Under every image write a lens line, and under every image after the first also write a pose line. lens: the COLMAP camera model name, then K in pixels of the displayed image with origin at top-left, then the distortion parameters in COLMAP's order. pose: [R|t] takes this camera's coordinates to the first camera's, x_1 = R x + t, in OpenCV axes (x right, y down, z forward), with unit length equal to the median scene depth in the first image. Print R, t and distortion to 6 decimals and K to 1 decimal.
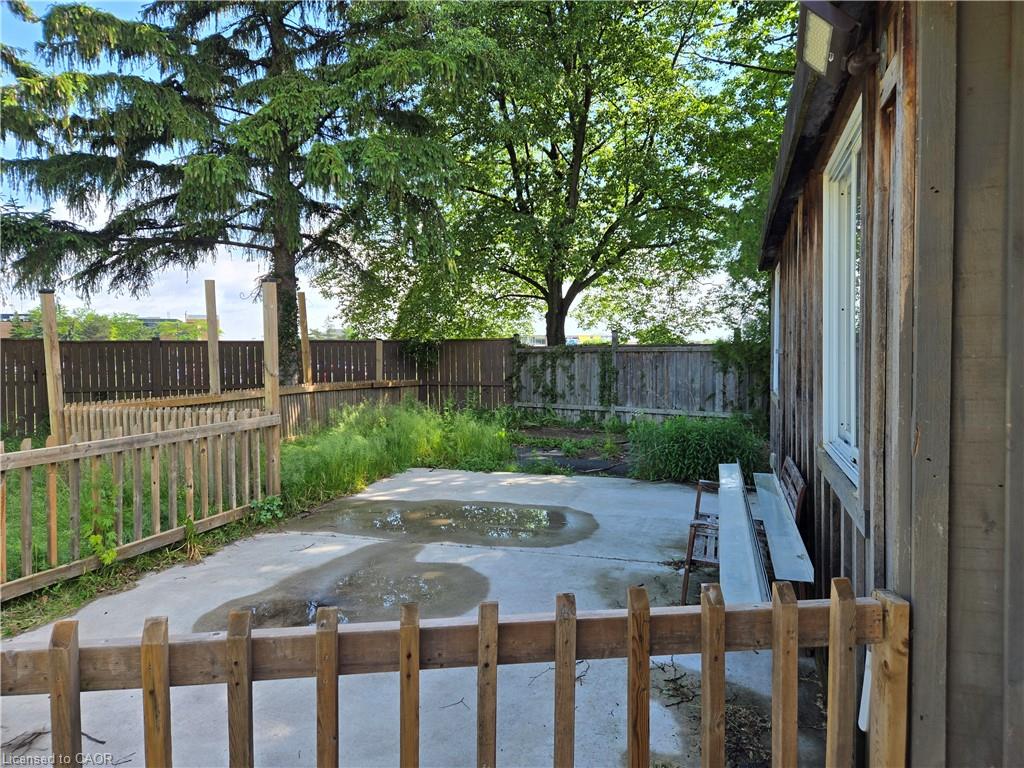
lens RADIAL K [[691.5, 0, 513.7], [0, 691.5, 381.0], [0, 0, 1]] dist [0.088725, -0.077712]
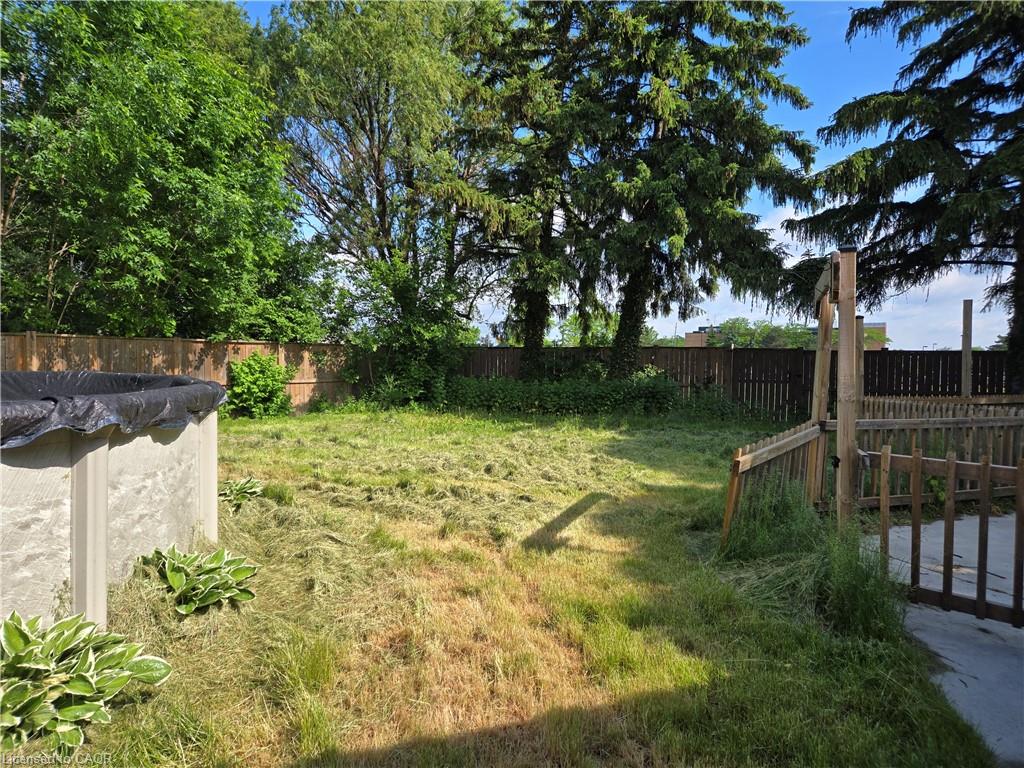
lens RADIAL K [[691.5, 0, 510.9], [0, 691.5, 383.4], [0, 0, 1]] dist [0.088725, -0.077712]
pose [[0.643545, 0.039589, -0.764384, -0.011616], [-0.044845, 0.998896, 0.013979, 0.013126], [0.764093, 0.025282, 0.644610, -0.301728]]
